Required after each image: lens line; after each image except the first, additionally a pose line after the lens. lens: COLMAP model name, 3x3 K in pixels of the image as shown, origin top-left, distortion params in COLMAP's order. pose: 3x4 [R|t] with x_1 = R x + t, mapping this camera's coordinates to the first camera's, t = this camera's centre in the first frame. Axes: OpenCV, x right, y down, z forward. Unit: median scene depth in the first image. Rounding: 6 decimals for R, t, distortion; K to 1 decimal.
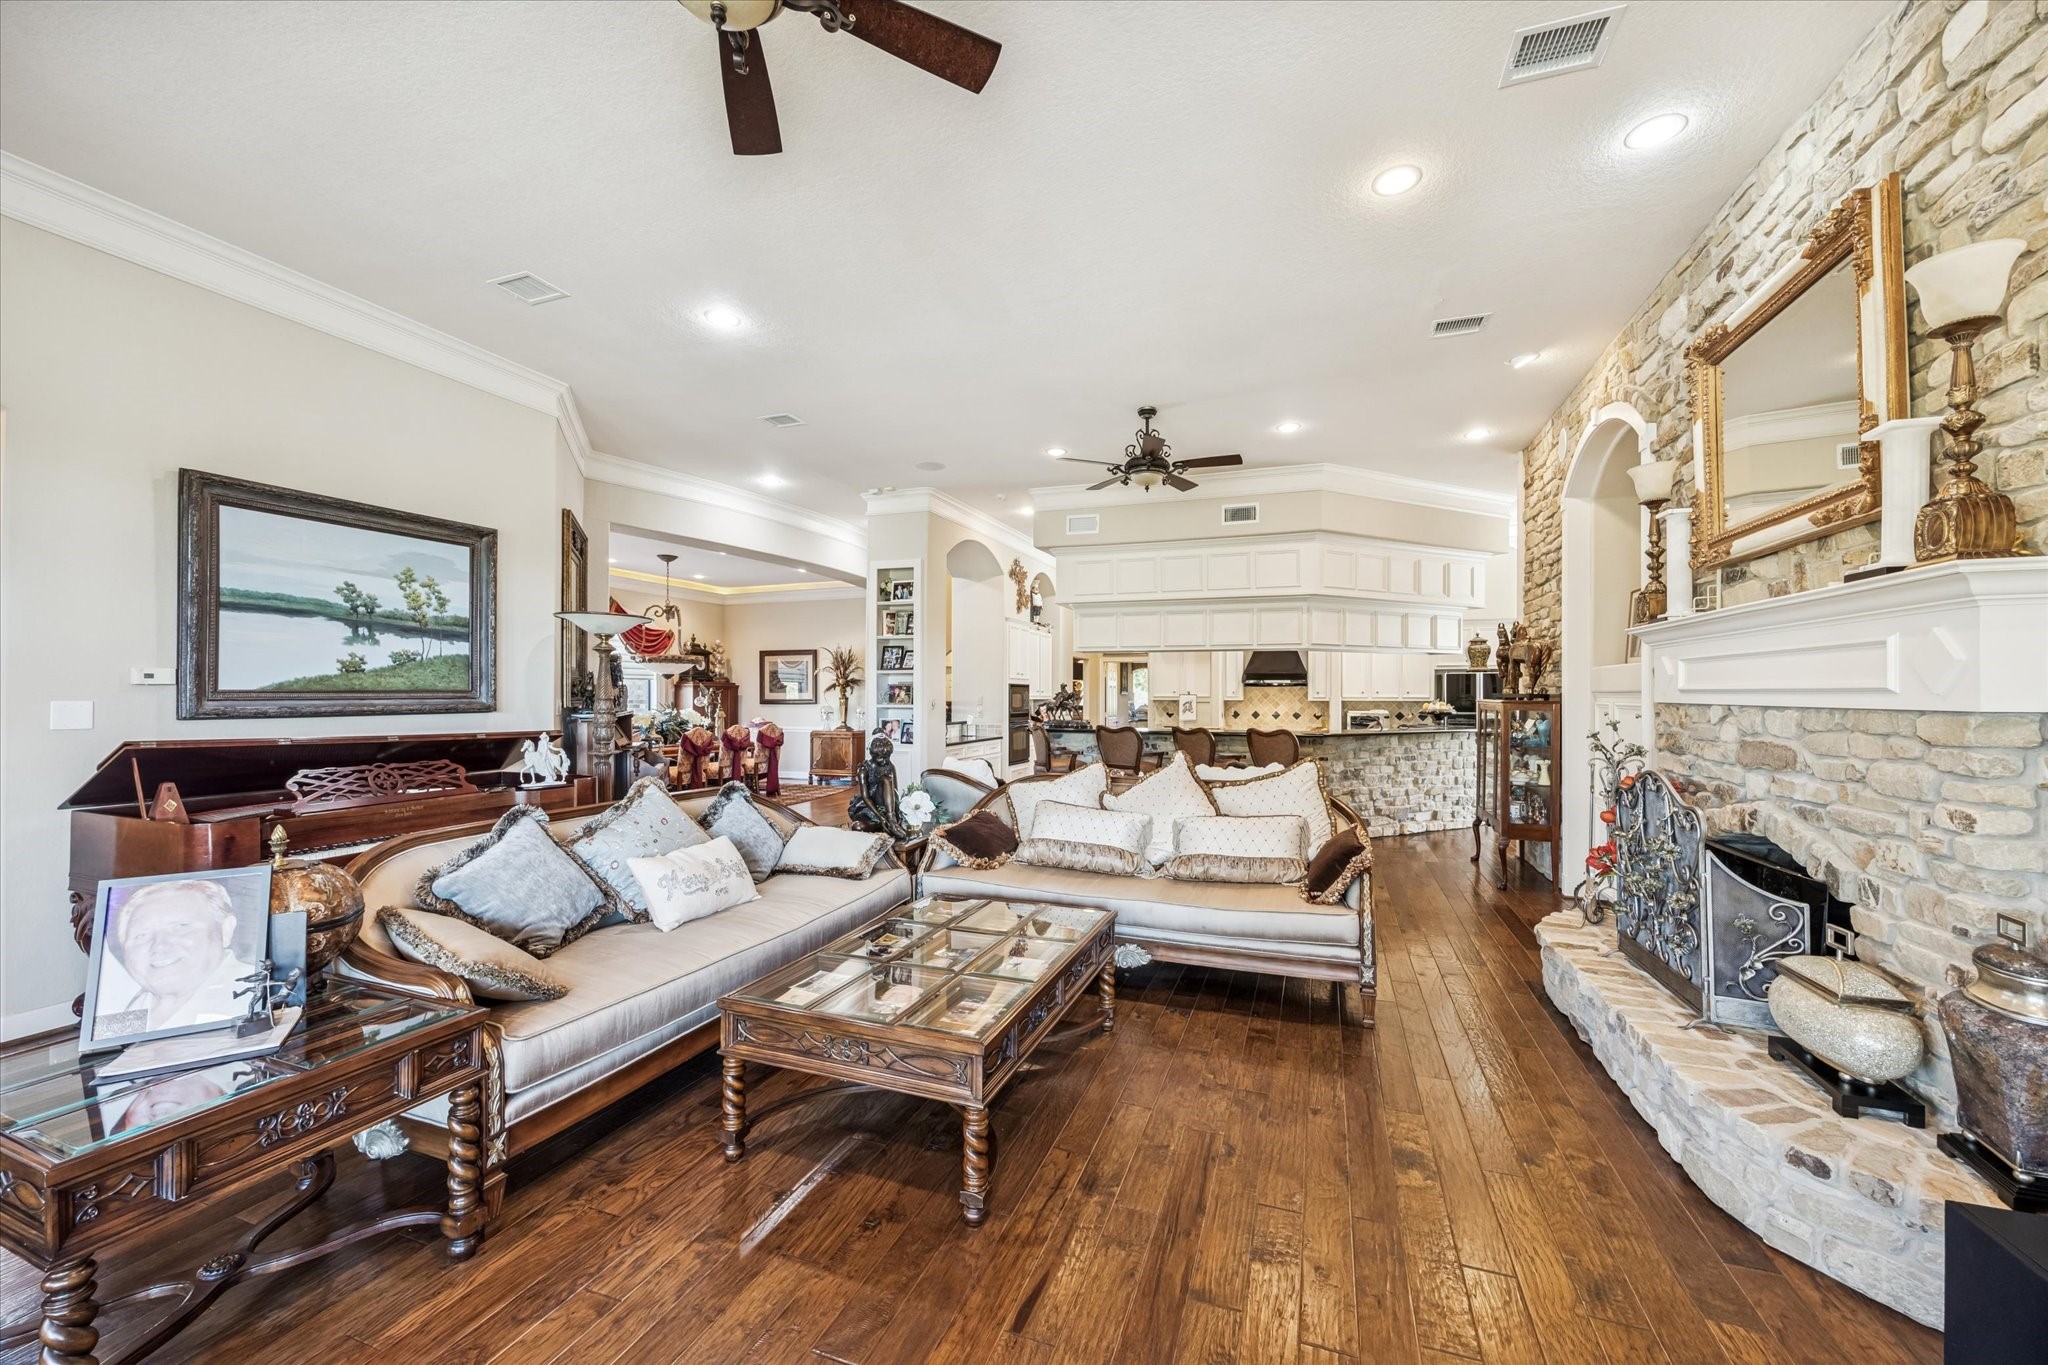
lens RADIAL K [[794.0, 0, 1025.6], [0, 794.0, 684.4], [0, 0, 1]] dist [-0.001112, -0.000593]
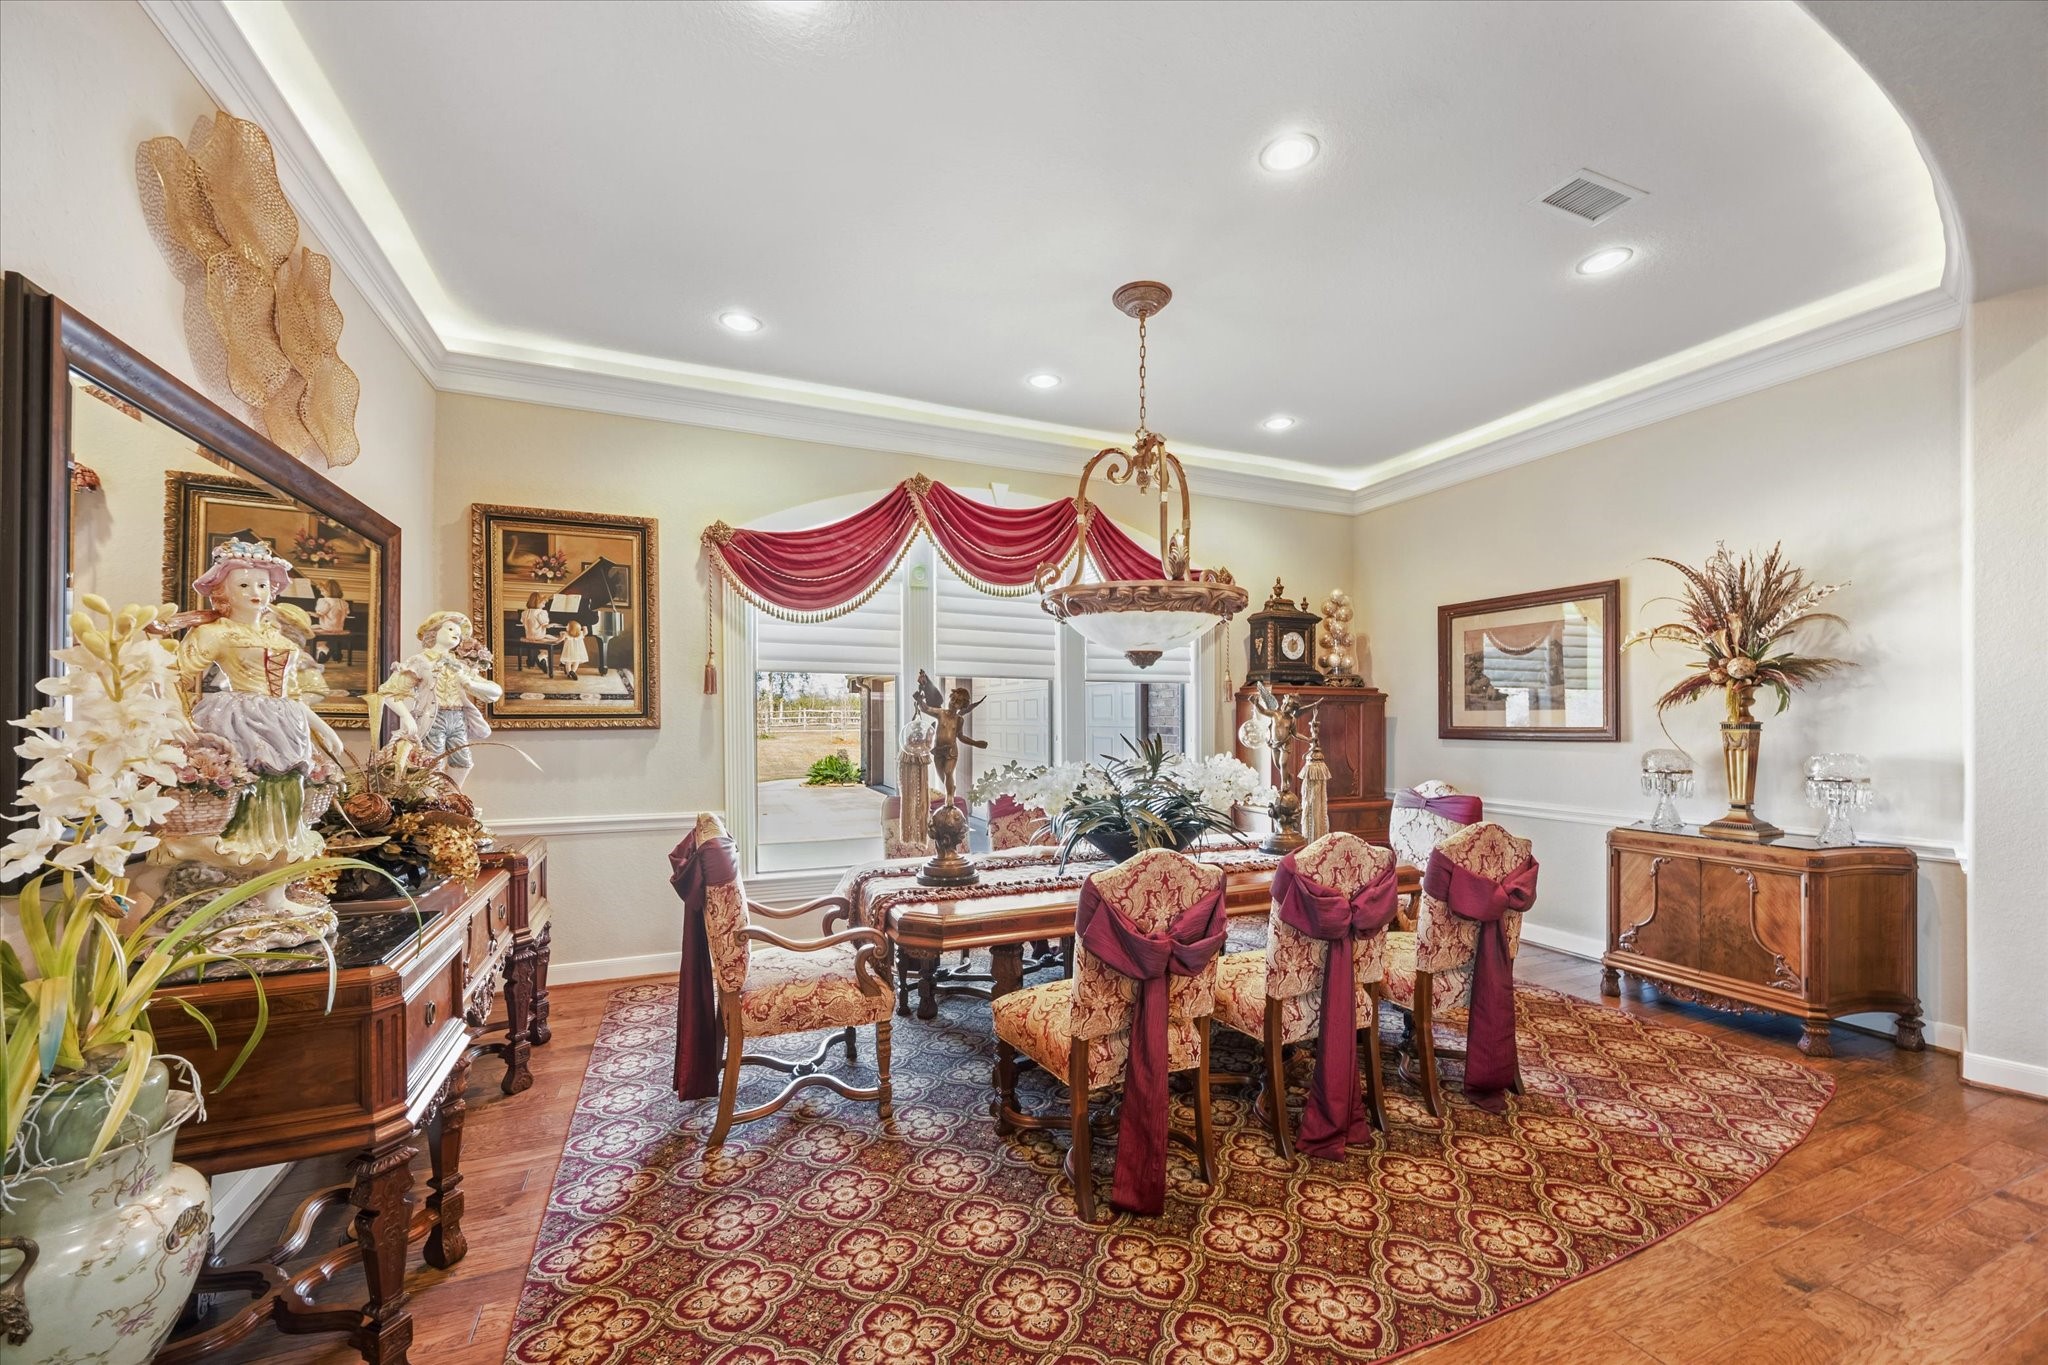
lens RADIAL K [[794.0, 0, 1036.1], [0, 794.0, 718.1], [0, 0, 1]] dist [-0.001112, -0.000593]
pose [[0.700771, -0.002412, -0.713382, -0.200873], [0.011607, 0.999900, 0.008021, 0.009230], [0.713292, -0.013901, 0.700729, 0.602273]]
